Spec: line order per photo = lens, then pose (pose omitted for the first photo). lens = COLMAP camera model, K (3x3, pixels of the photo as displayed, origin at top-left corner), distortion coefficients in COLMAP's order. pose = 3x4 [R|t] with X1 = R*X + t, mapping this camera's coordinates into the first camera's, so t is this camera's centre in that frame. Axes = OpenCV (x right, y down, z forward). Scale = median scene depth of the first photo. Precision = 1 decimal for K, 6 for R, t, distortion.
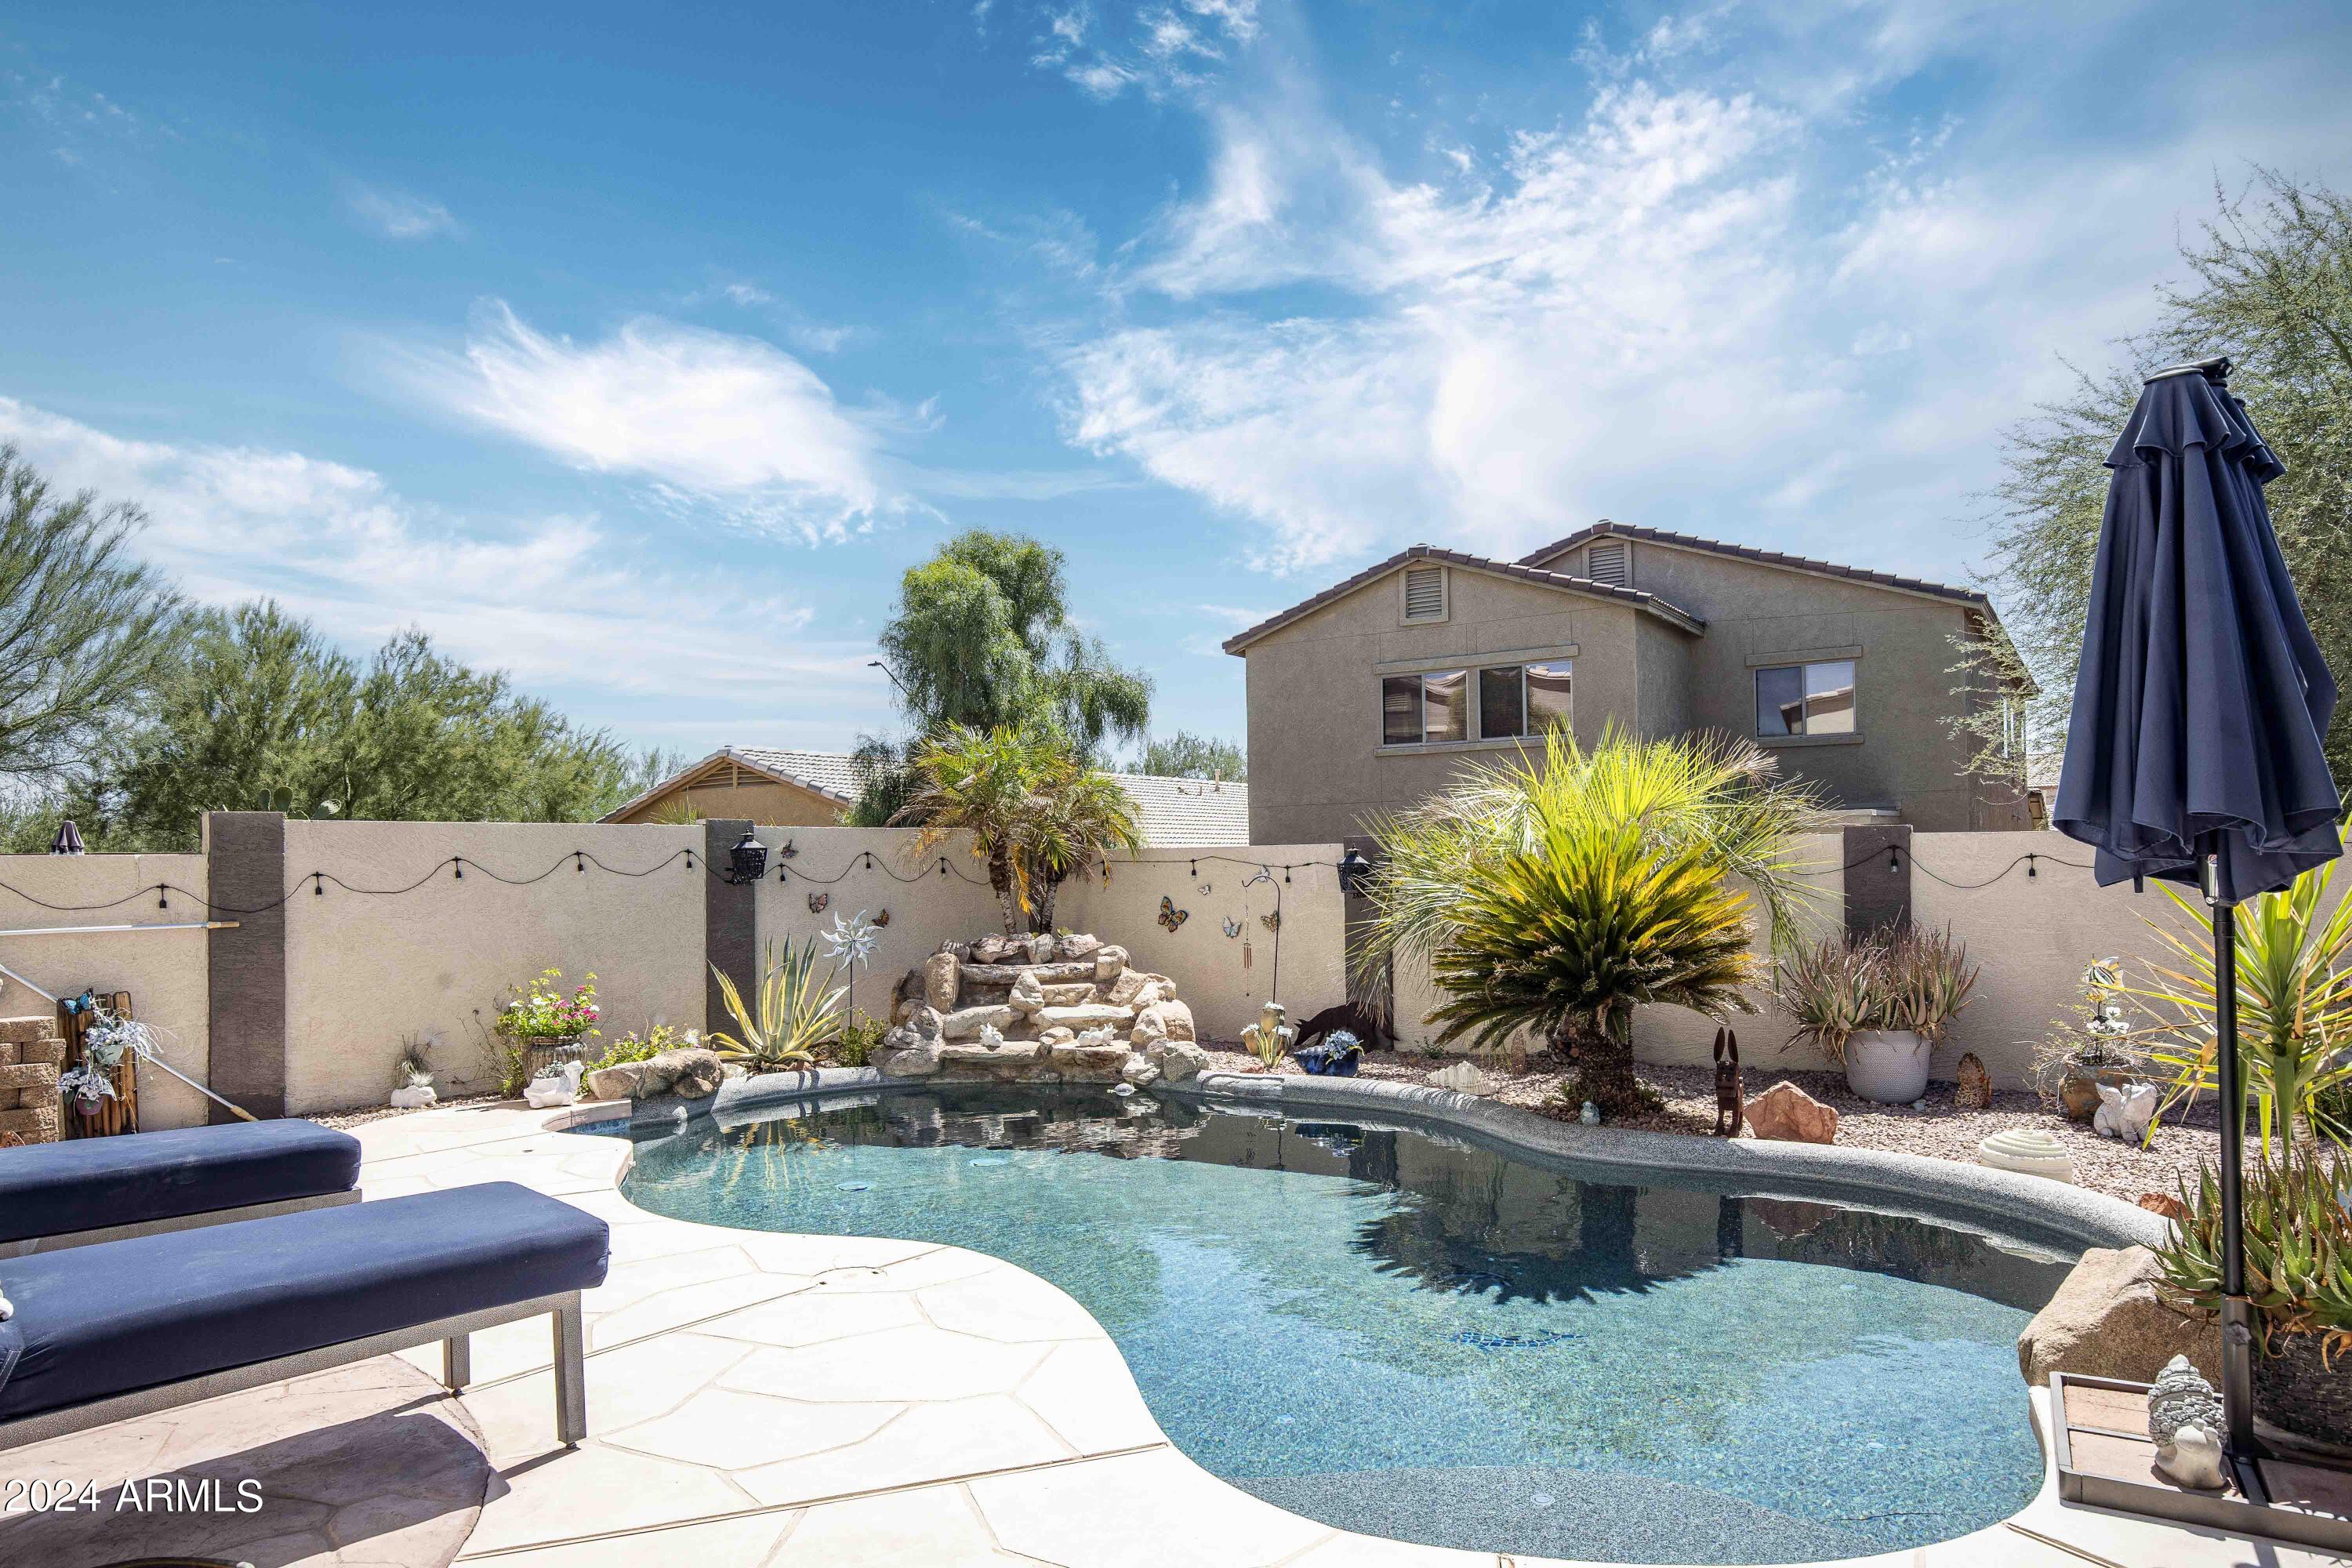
lens RADIAL K [[1469.3, 0, 1179.3], [0, 1469.3, 816.1], [0, 0, 1]] dist [-0.007988, 0.003091]
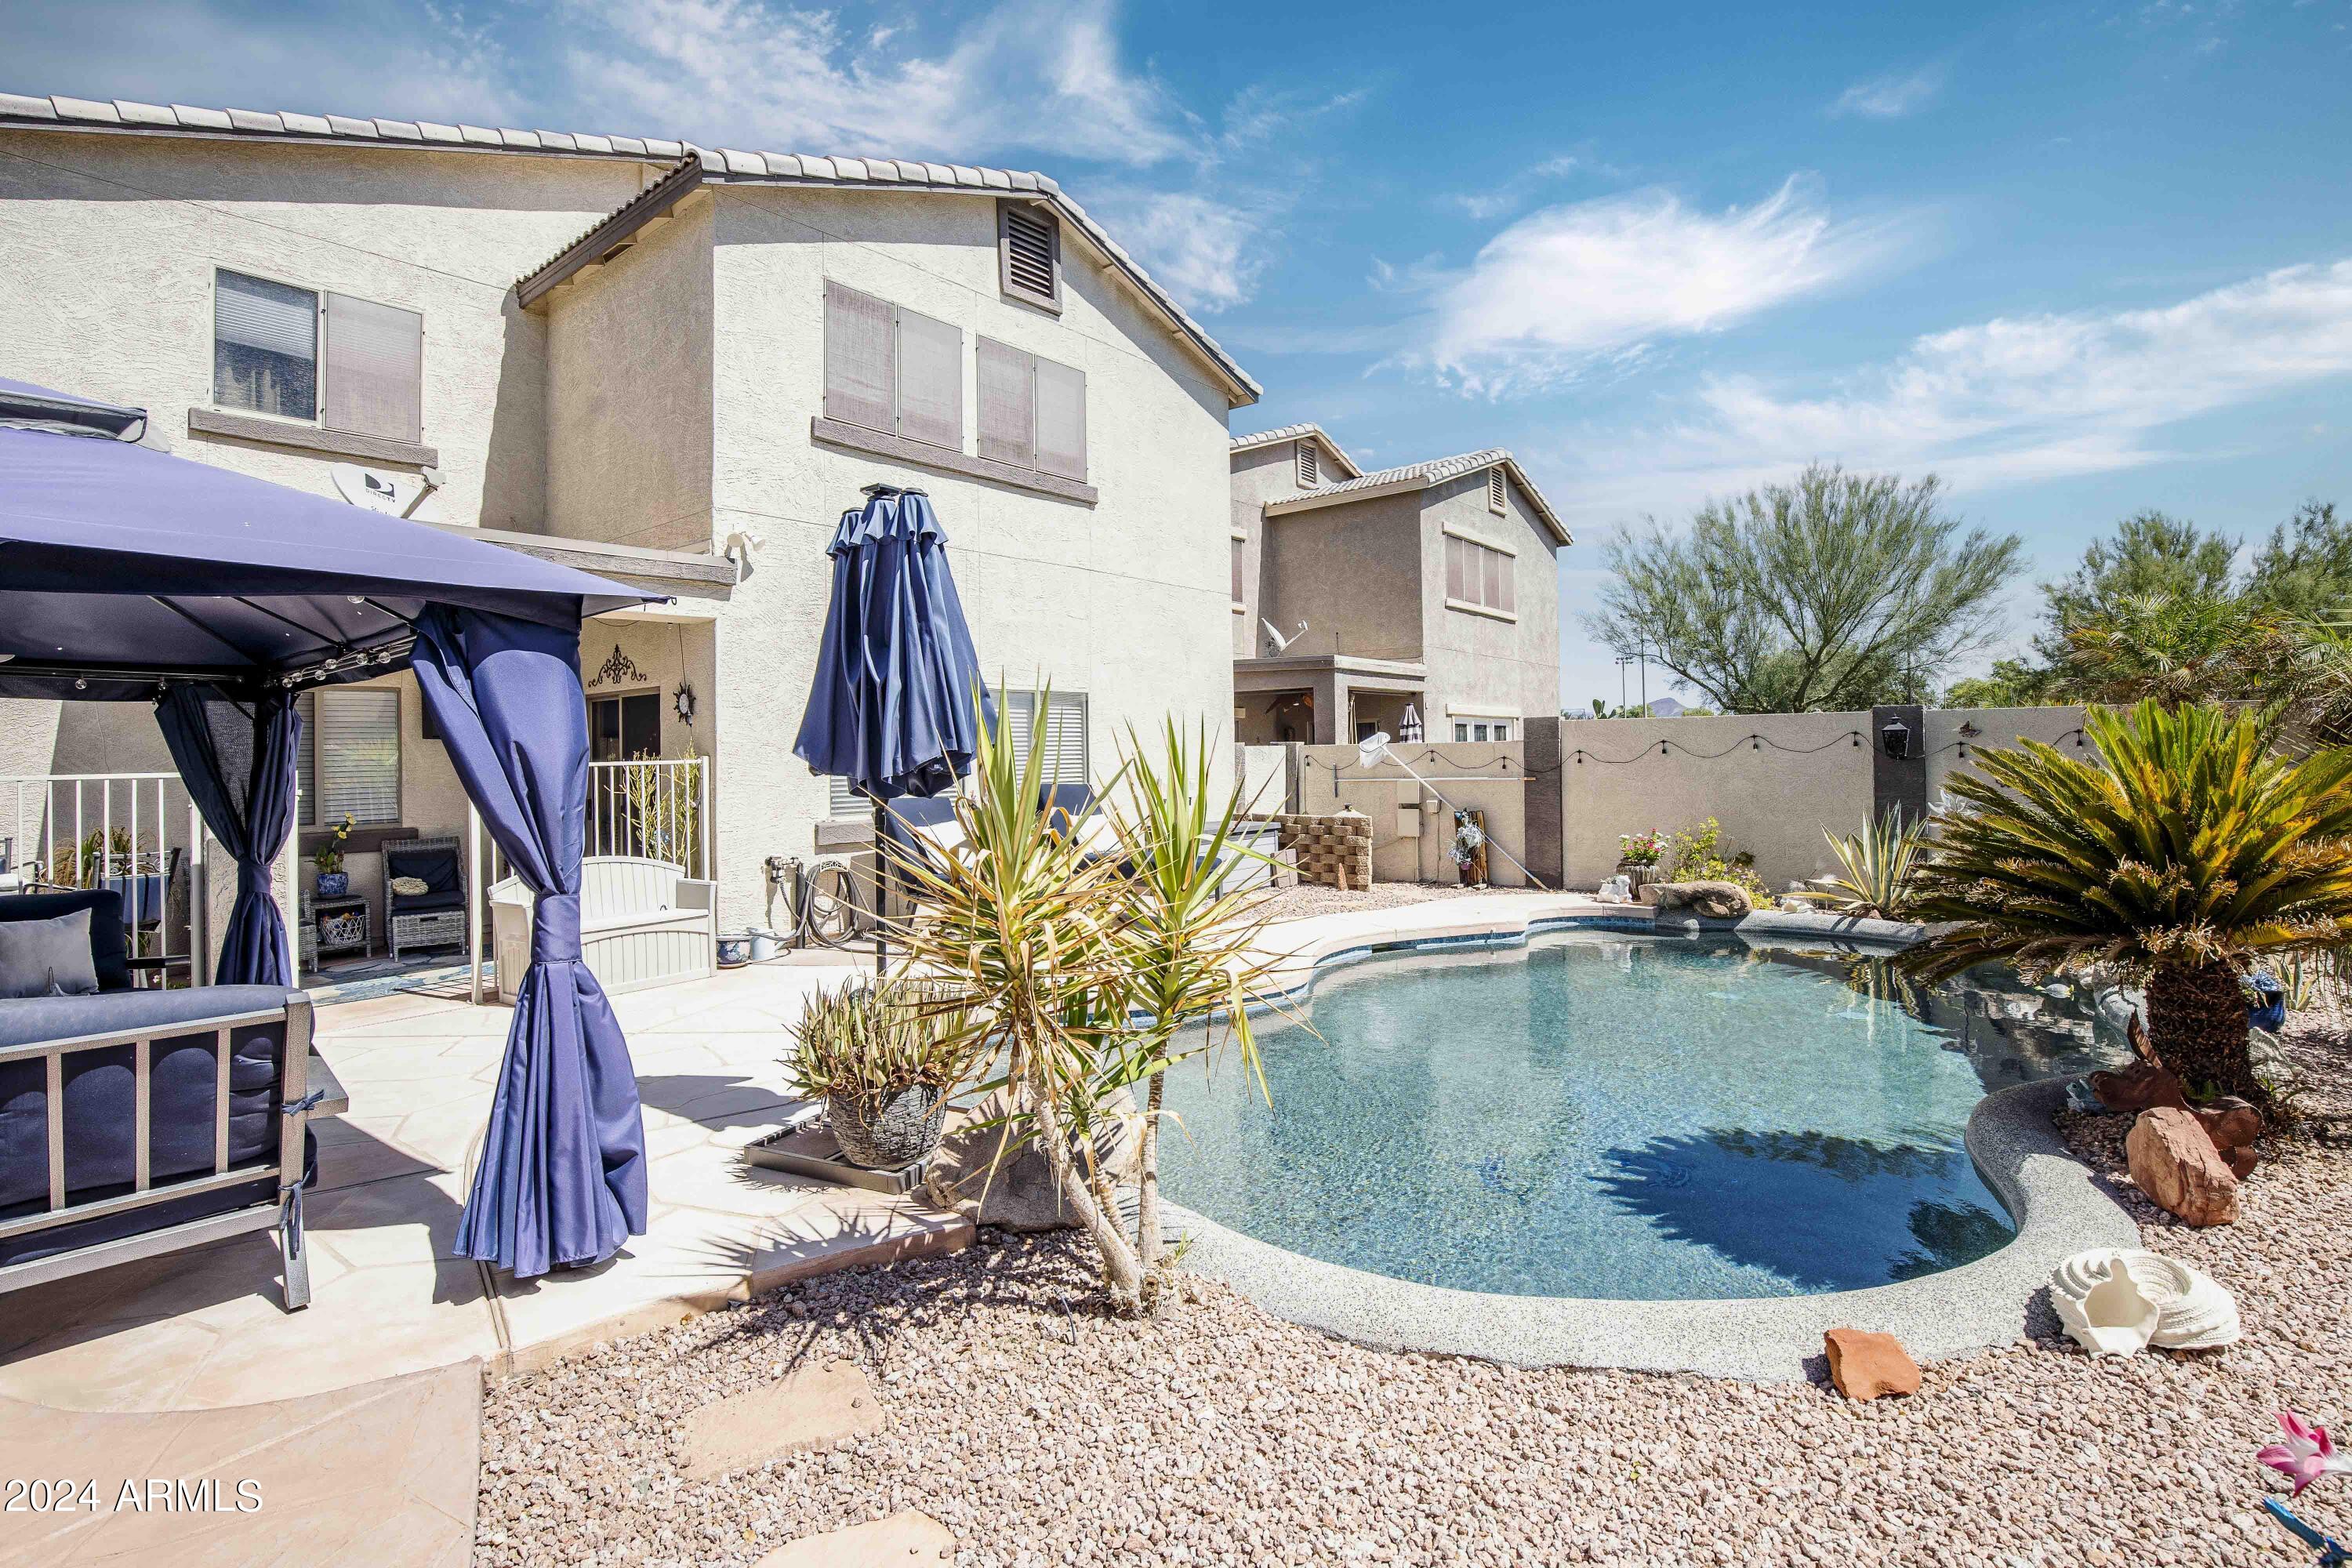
lens RADIAL K [[1110.5, 0, 1113.1], [0, 1110.5, 738.8], [0, 0, 1]] dist [-0.038208, 0.006662]
pose [[0.019822, -0.002041, -0.999801, 0.653320], [0.047588, 0.998866, -0.001096, 0.000898], [0.998670, -0.047557, 0.019897, 0.411987]]
